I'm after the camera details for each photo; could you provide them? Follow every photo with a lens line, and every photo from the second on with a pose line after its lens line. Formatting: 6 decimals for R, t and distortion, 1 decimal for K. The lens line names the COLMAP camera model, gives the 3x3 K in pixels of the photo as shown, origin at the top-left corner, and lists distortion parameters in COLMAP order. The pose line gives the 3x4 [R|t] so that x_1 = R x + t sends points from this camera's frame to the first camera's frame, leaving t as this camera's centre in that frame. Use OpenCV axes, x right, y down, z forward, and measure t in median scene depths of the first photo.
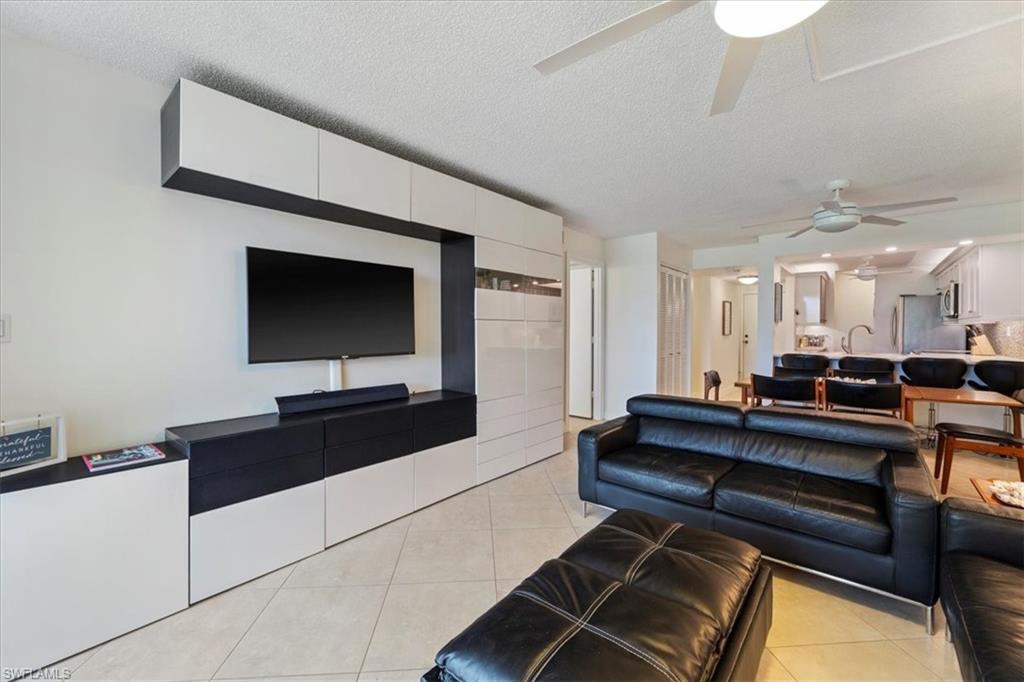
lens RADIAL K [[412.9, 0, 523.1], [0, 412.9, 335.4], [0, 0, 1]] dist [-0.000080, -0.001493]
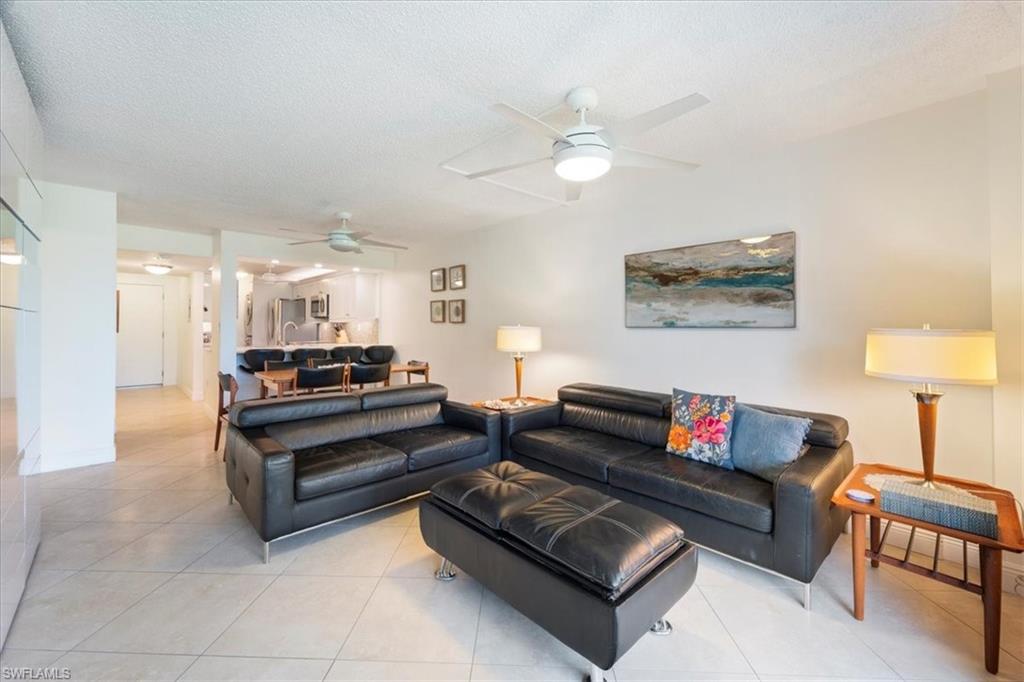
lens RADIAL K [[412.9, 0, 491.1], [0, 412.9, 326.5], [0, 0, 1]] dist [-0.000080, -0.001493]
pose [[0.145408, 0.001822, 0.989370, -0.353608], [0.010154, 0.999943, -0.003334, -0.004619], [-0.989320, 0.010530, 0.145382, 0.273987]]
